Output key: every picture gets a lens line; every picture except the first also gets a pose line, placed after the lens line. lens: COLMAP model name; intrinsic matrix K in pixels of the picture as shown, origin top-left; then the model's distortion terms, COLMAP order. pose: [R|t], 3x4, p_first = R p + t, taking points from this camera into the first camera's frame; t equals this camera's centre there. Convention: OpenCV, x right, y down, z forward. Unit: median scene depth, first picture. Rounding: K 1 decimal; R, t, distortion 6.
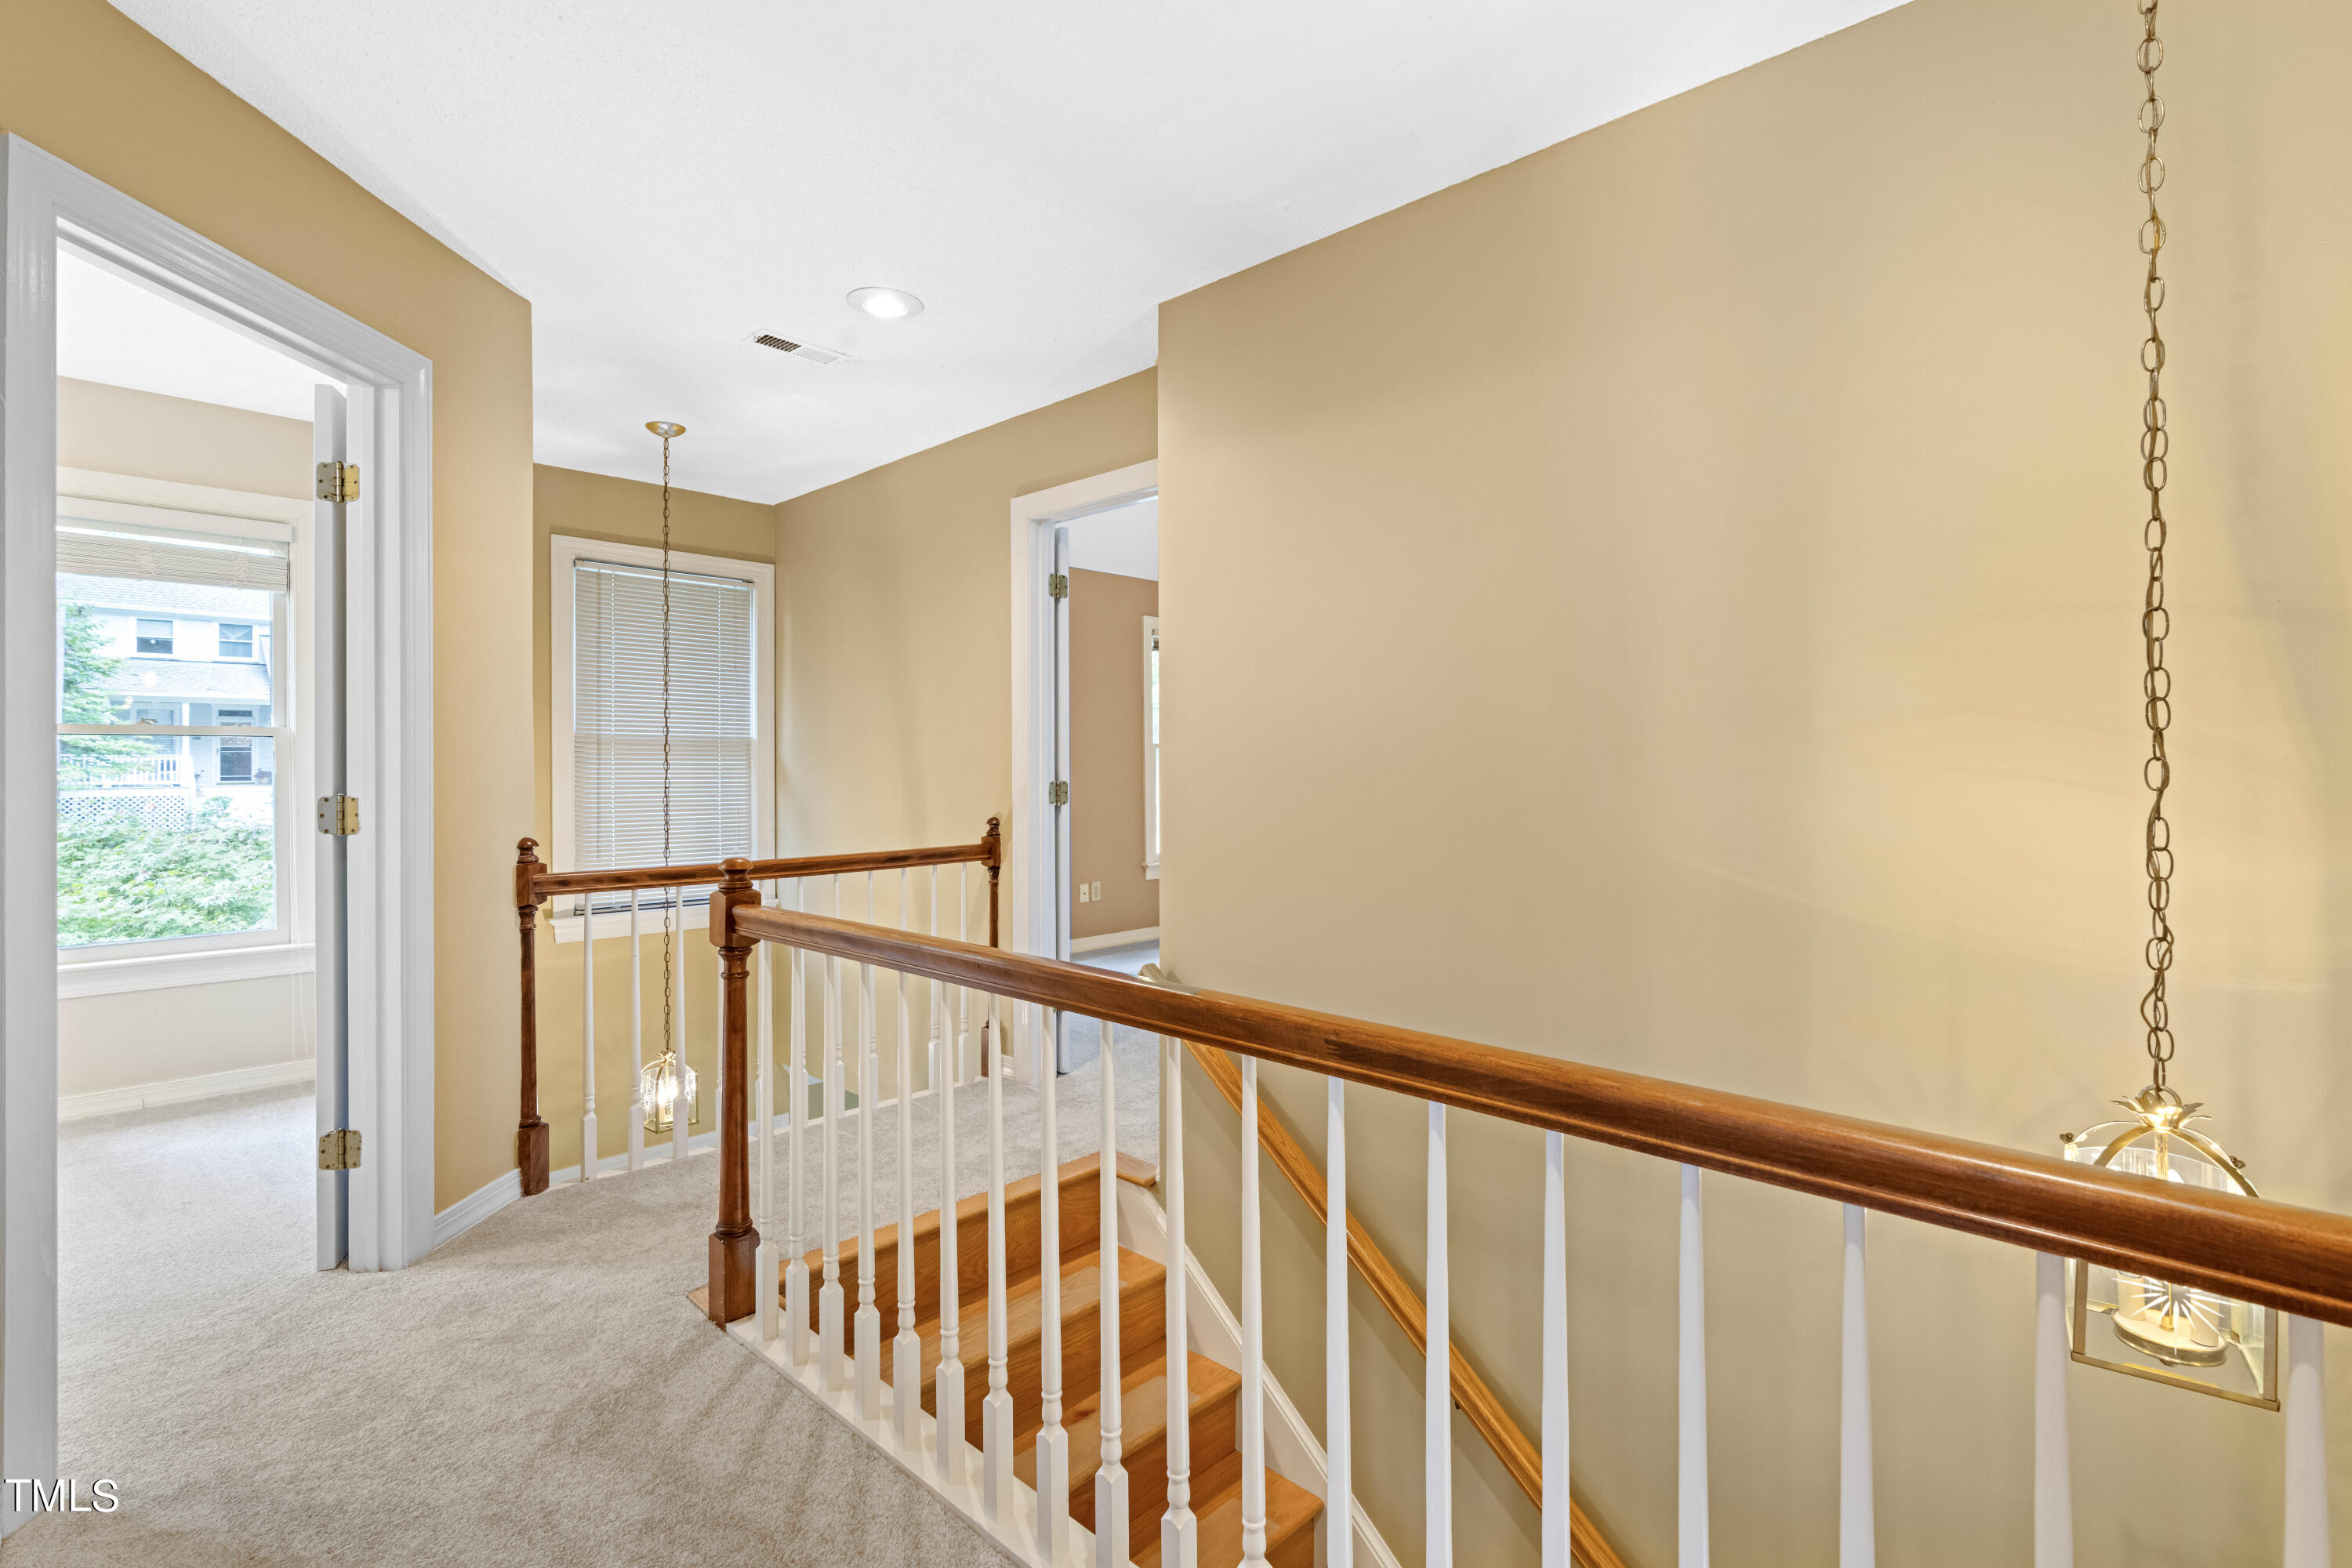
lens RADIAL K [[1066.2, 0, 1185.0], [0, 1066.2, 773.0], [0, 0, 1]] dist [-0.012891, 0.003296]
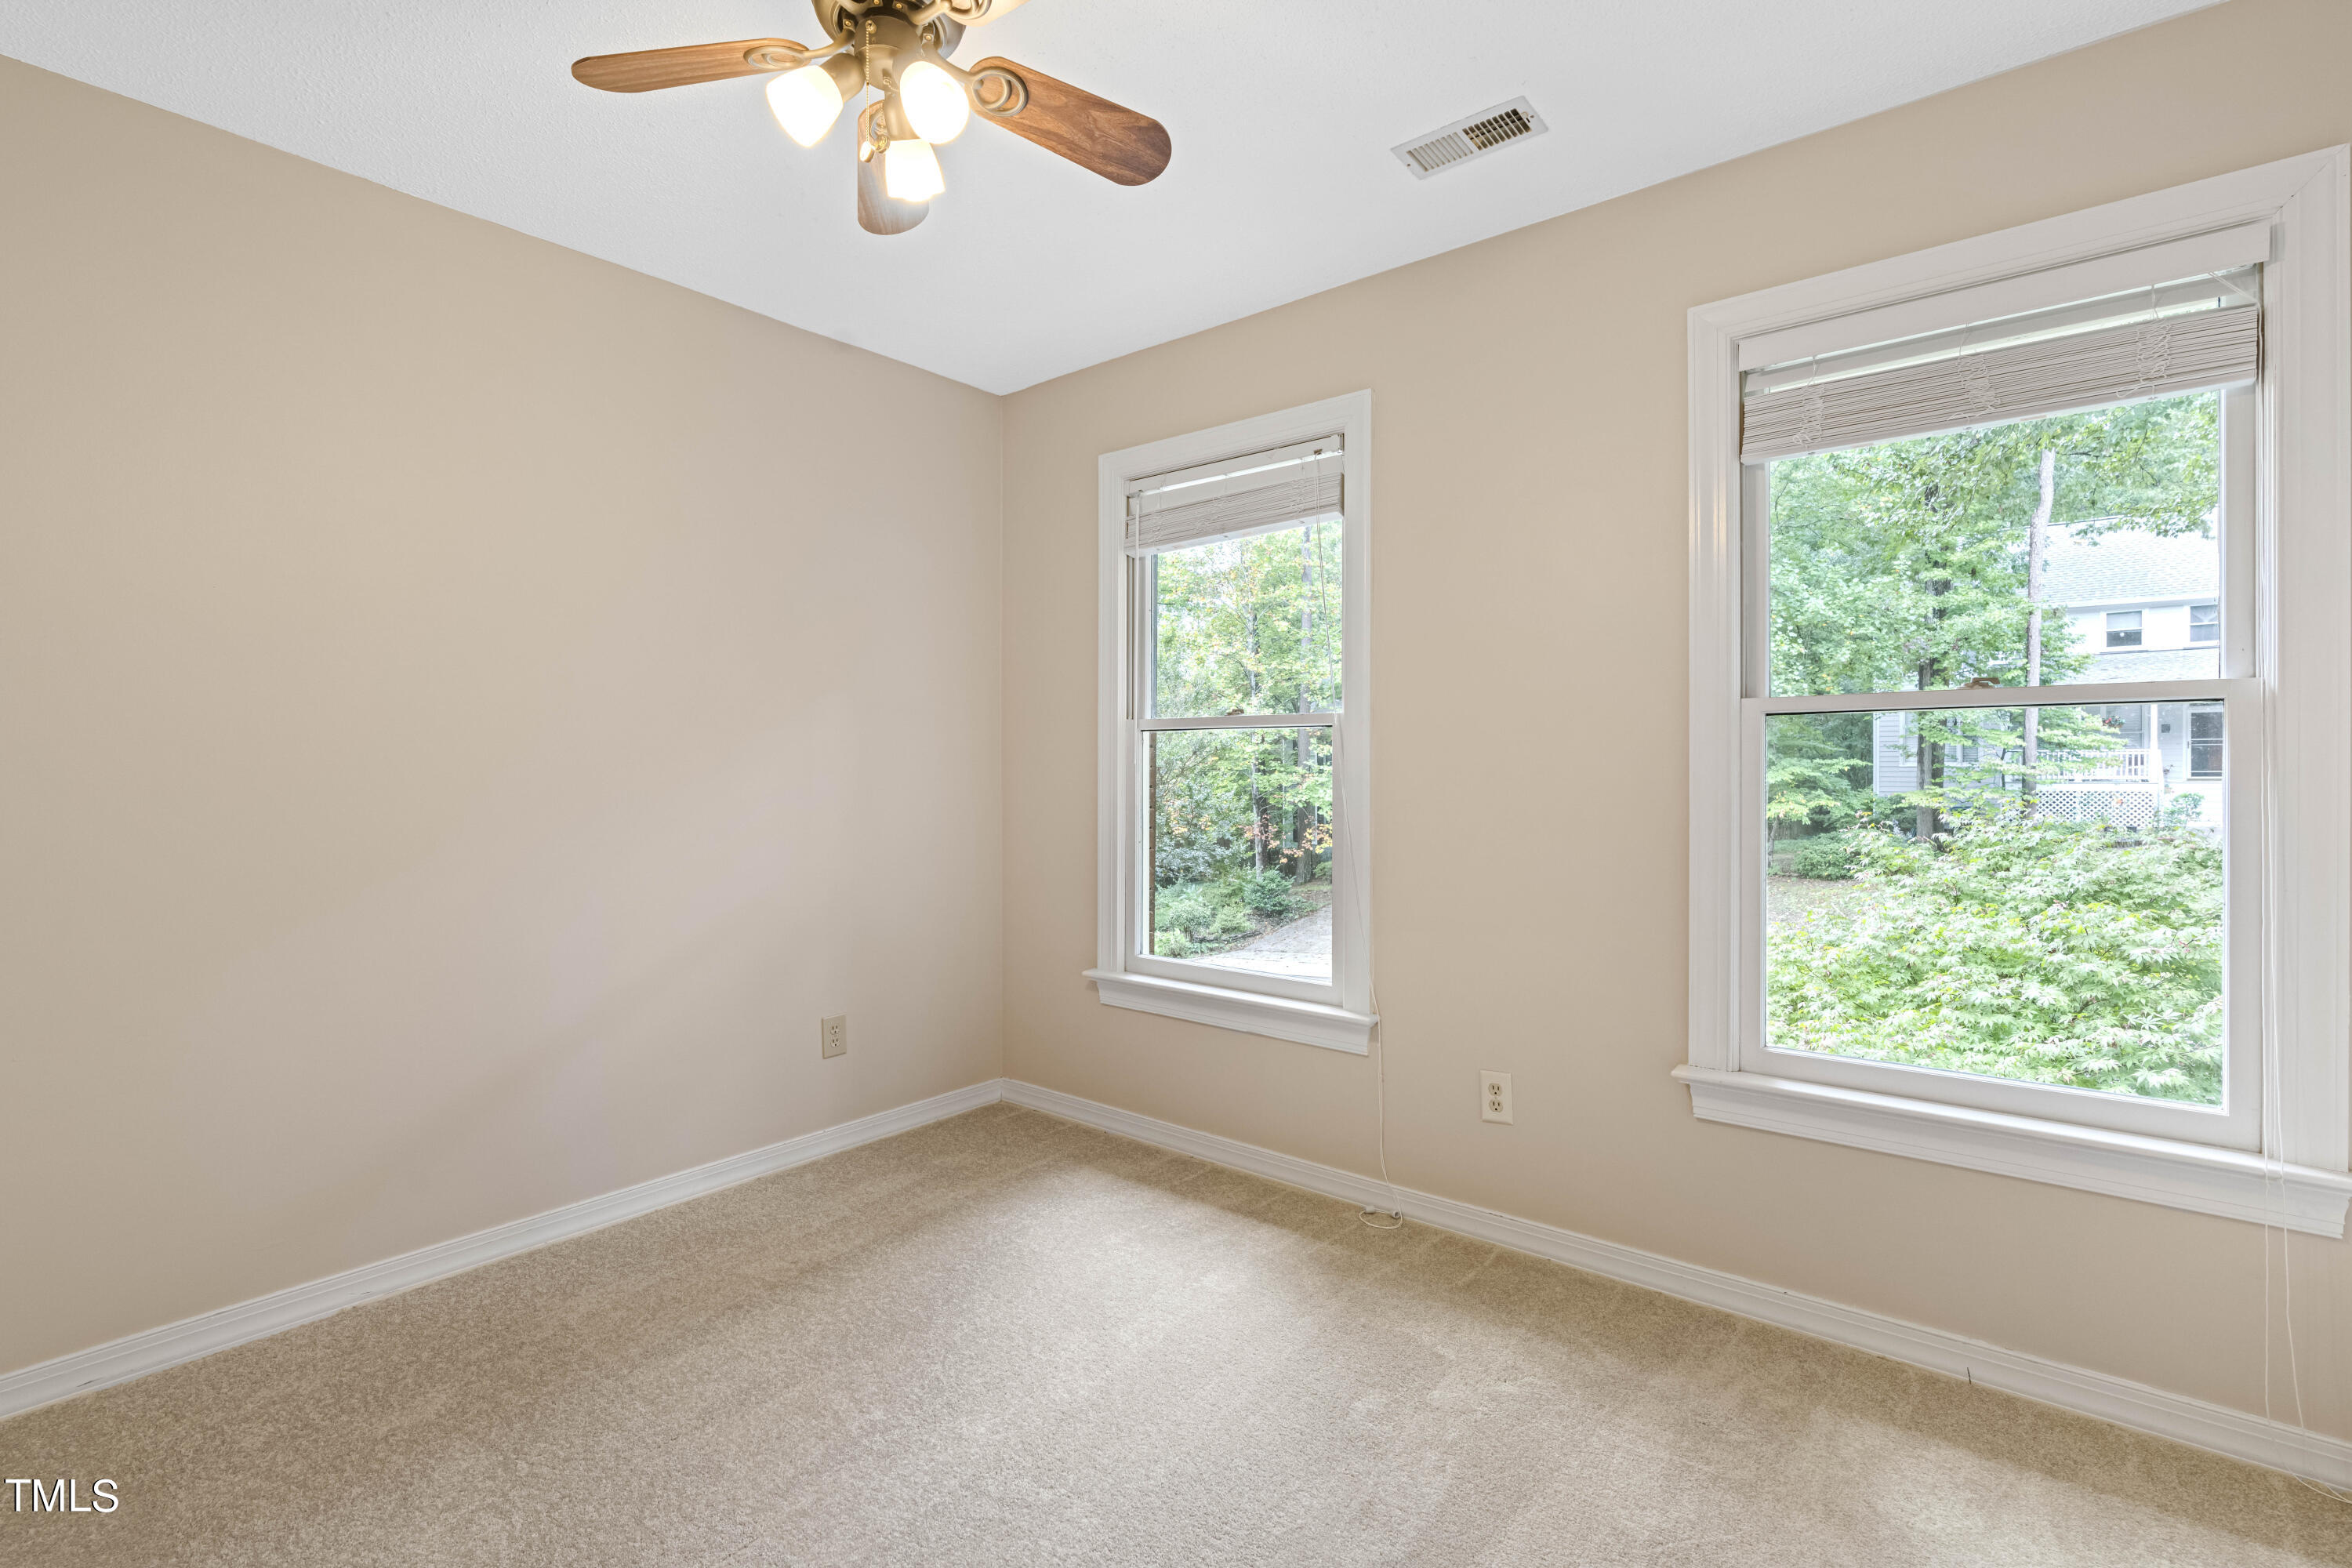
lens RADIAL K [[1066.2, 0, 1181.5], [0, 1066.2, 766.0], [0, 0, 1]] dist [-0.012891, 0.003296]
pose [[0.065742, 0.001173, -0.997836, -0.072340], [-0.002363, 0.999997, 0.001020, -0.000763], [0.997834, 0.002291, 0.065745, 0.086282]]
